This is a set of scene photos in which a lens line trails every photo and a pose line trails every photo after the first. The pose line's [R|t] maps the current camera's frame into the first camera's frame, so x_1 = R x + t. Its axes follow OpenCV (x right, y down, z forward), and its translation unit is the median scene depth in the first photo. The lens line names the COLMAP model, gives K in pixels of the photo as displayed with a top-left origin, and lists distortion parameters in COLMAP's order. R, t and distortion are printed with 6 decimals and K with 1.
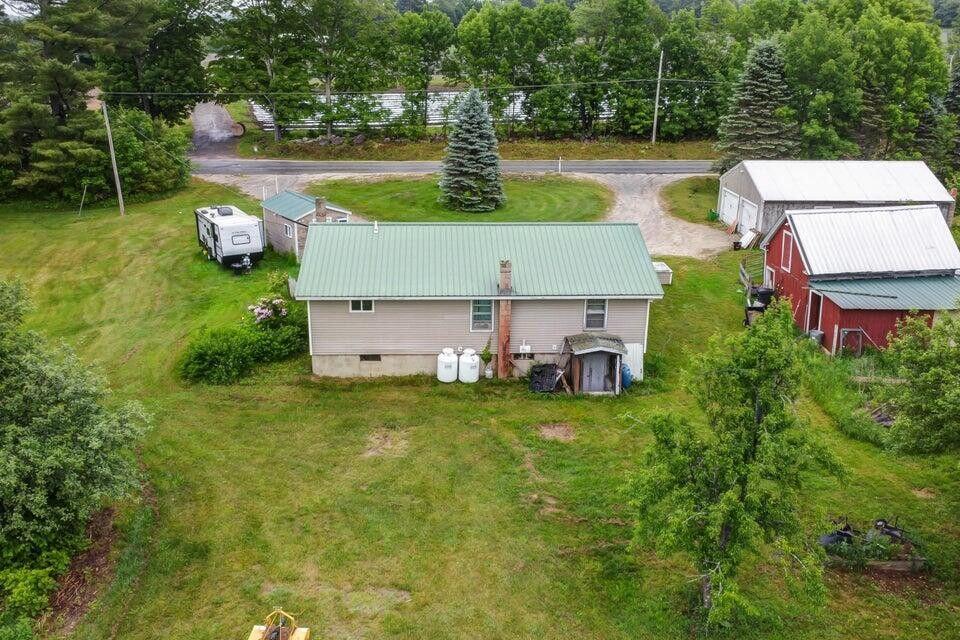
lens RADIAL K [[852.3, 0, 467.3], [0, 852.3, 318.5], [0, 0, 1]] dist [-0.001031, 0.010824]
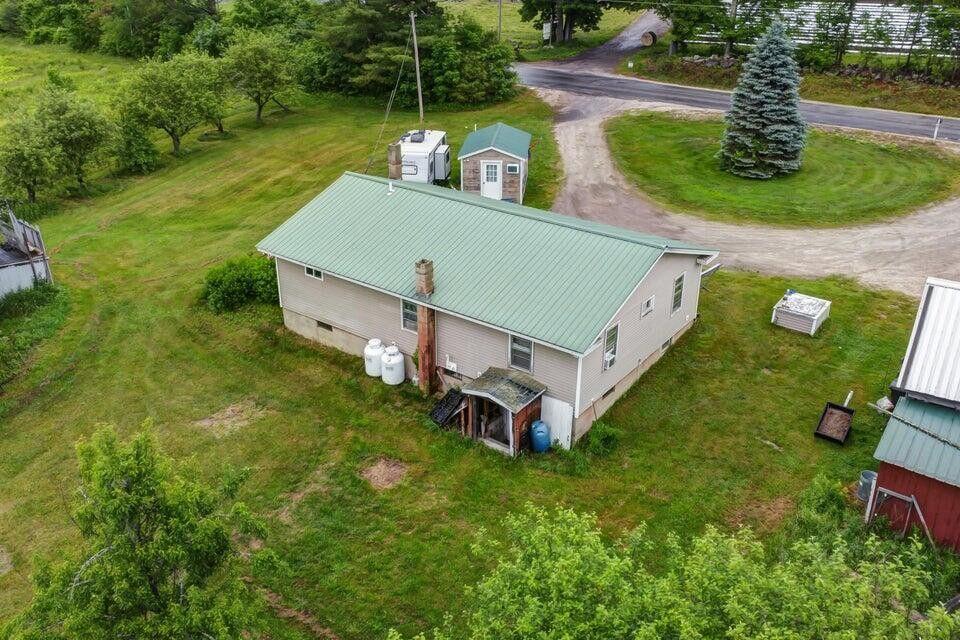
lens RADIAL K [[852.3, 0, 467.3], [0, 852.3, 318.5], [0, 0, 1]] dist [-0.001031, 0.010824]
pose [[0.771572, 0.269070, -0.576436, 0.554944], [-0.196399, 0.962633, 0.186454, -0.170555], [0.605065, -0.030651, 0.795586, 0.339407]]
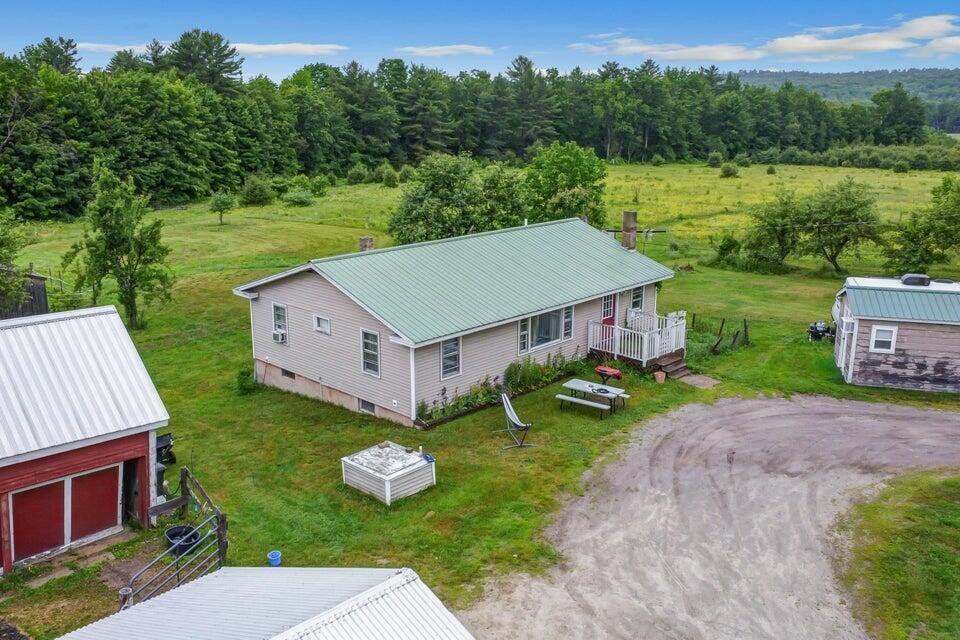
lens RADIAL K [[852.3, 0, 467.3], [0, 852.3, 318.5], [0, 0, 1]] dist [-0.001031, 0.010824]
pose [[-0.726440, 0.166401, -0.666780, 0.660534], [-0.225243, 0.858999, 0.459768, -0.489447], [0.649269, 0.484181, -0.586531, 1.718116]]
